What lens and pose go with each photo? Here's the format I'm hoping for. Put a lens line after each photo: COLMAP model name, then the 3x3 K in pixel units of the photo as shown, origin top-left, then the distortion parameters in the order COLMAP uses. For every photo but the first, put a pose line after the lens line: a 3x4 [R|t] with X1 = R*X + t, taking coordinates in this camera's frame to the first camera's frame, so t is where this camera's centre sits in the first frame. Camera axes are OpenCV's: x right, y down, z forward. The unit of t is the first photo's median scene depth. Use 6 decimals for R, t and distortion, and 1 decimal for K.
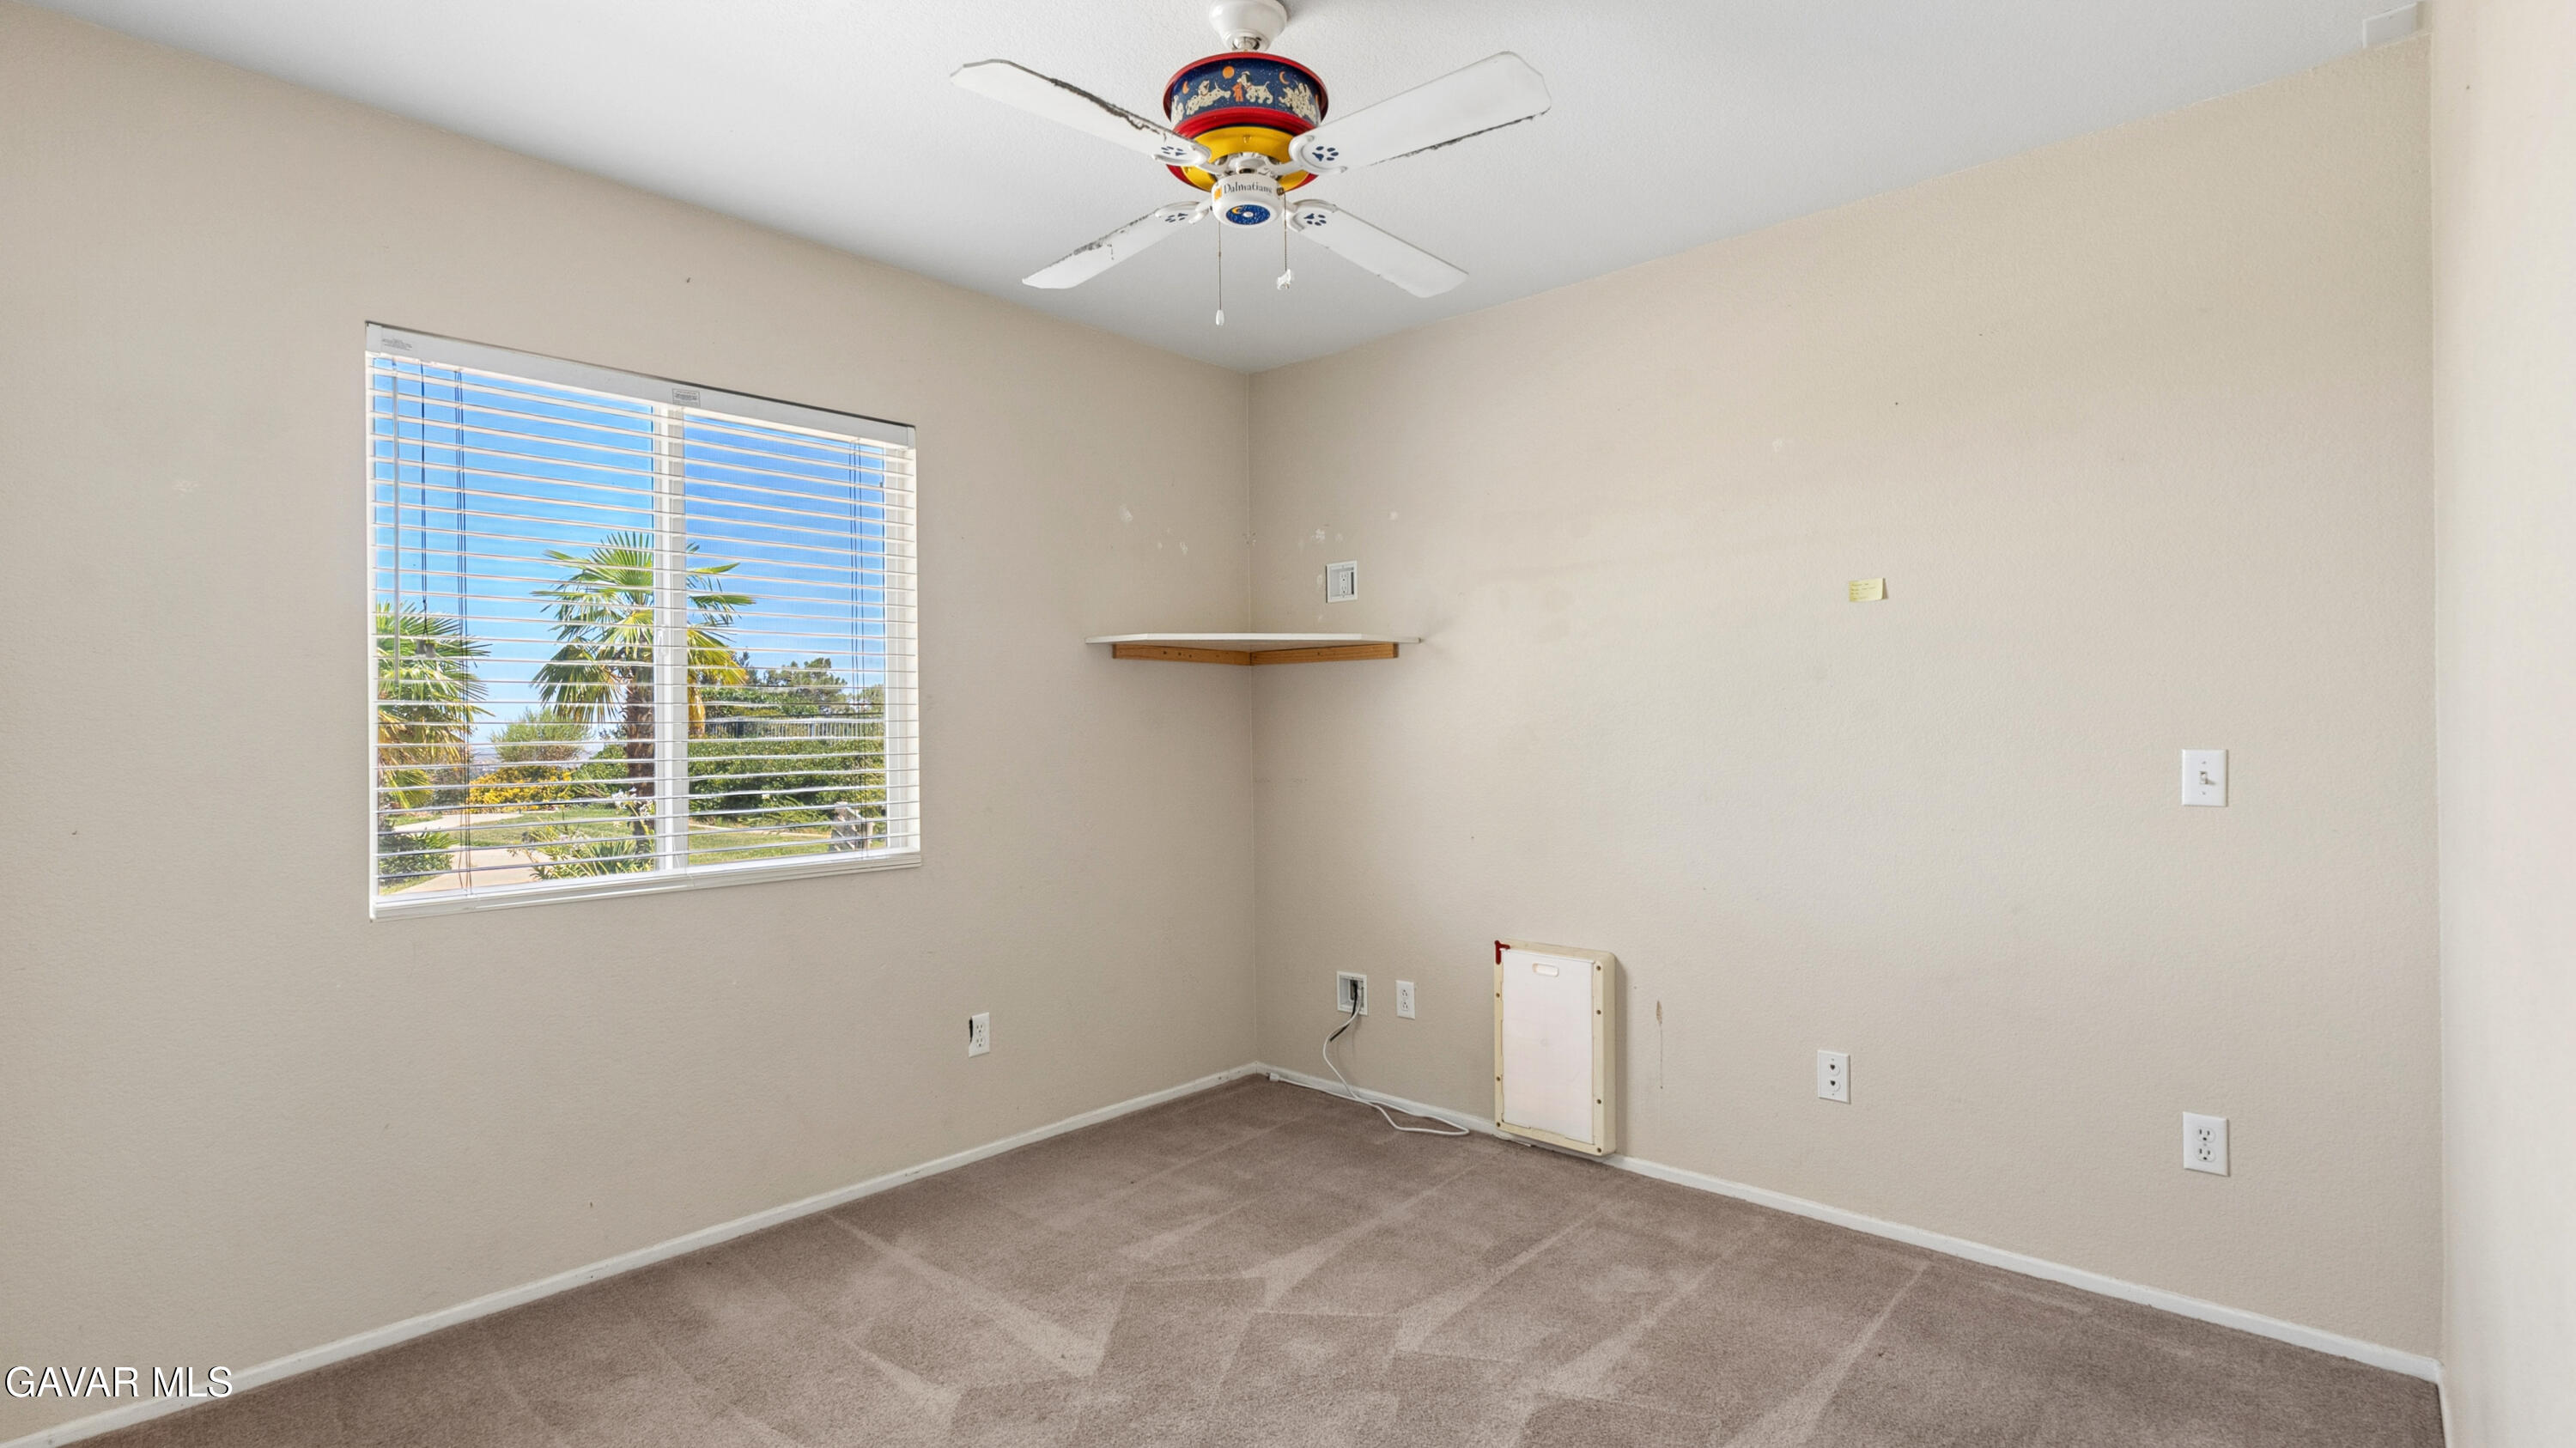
lens RADIAL K [[1187.6, 0, 1288.6], [0, 1187.6, 722.2], [0, 0, 1]] dist [-0.001230, -0.000233]
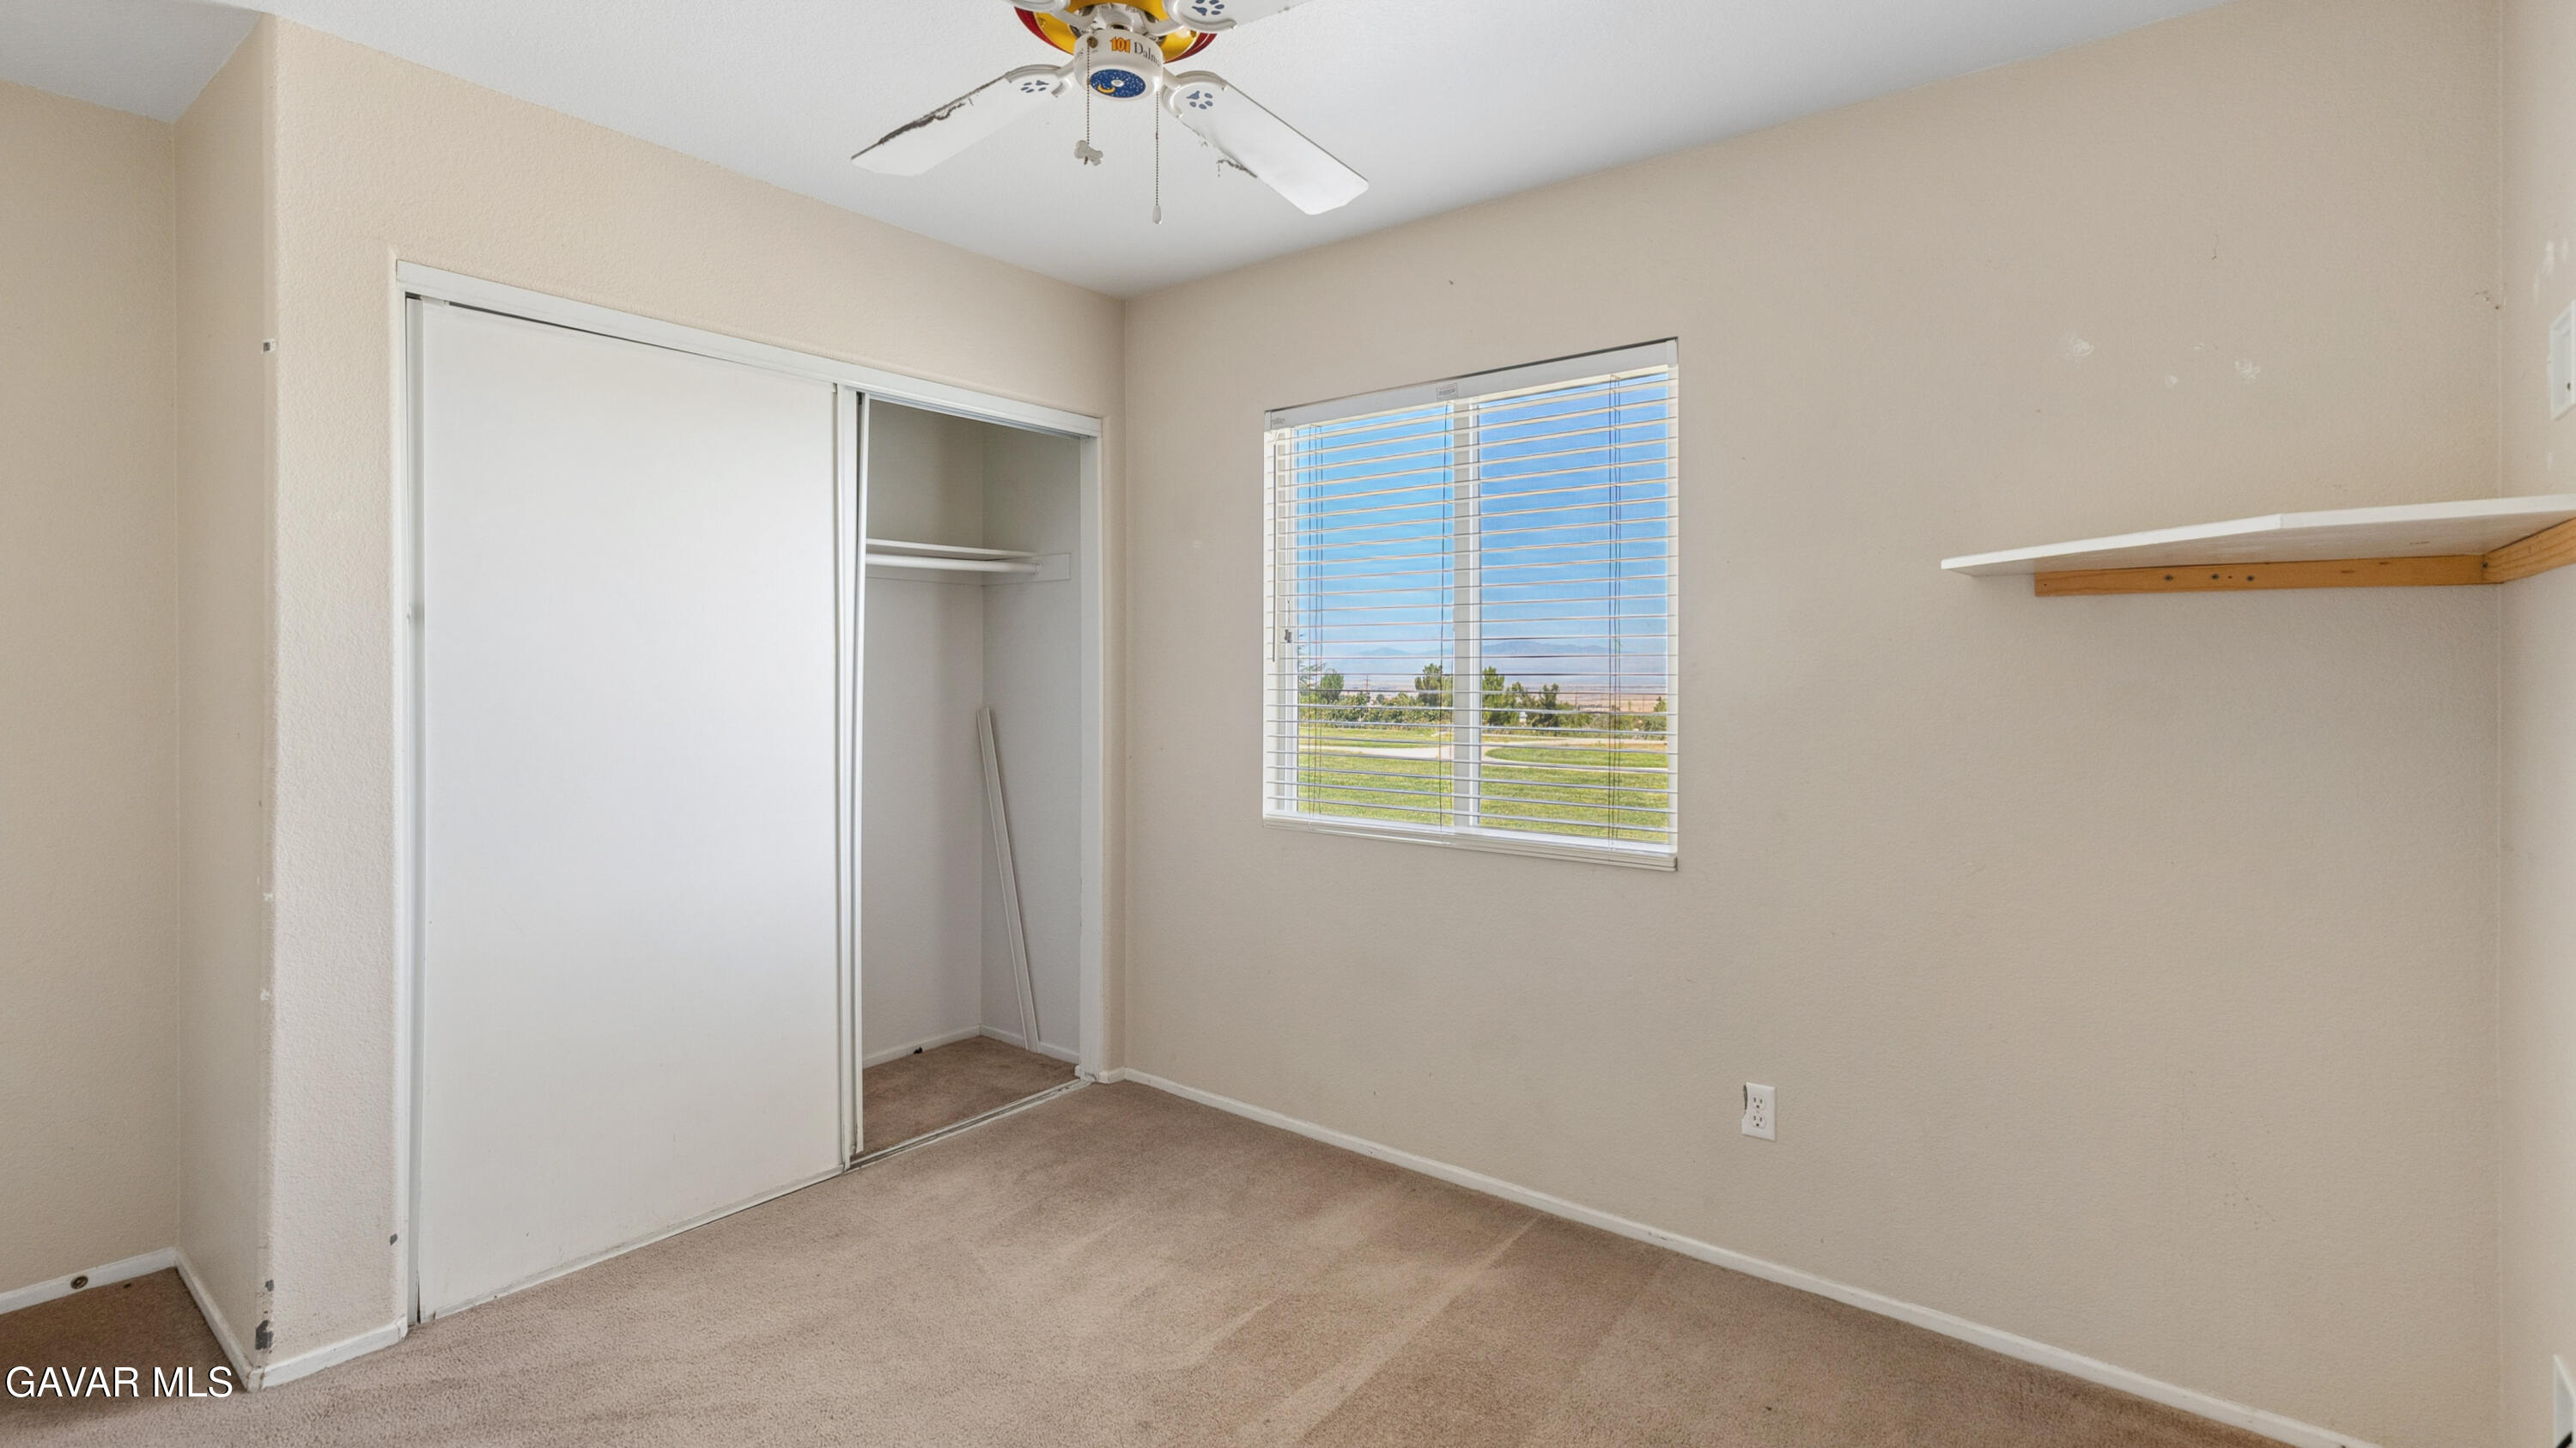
lens RADIAL K [[1187.6, 0, 1287.0], [0, 1187.6, 665.2], [0, 0, 1]] dist [-0.001230, -0.000233]
pose [[0.070780, 0.005658, -0.997476, 0.521839], [0.001310, 0.999983, 0.005765, -0.028443], [0.997491, -0.001715, 0.070772, 0.715031]]
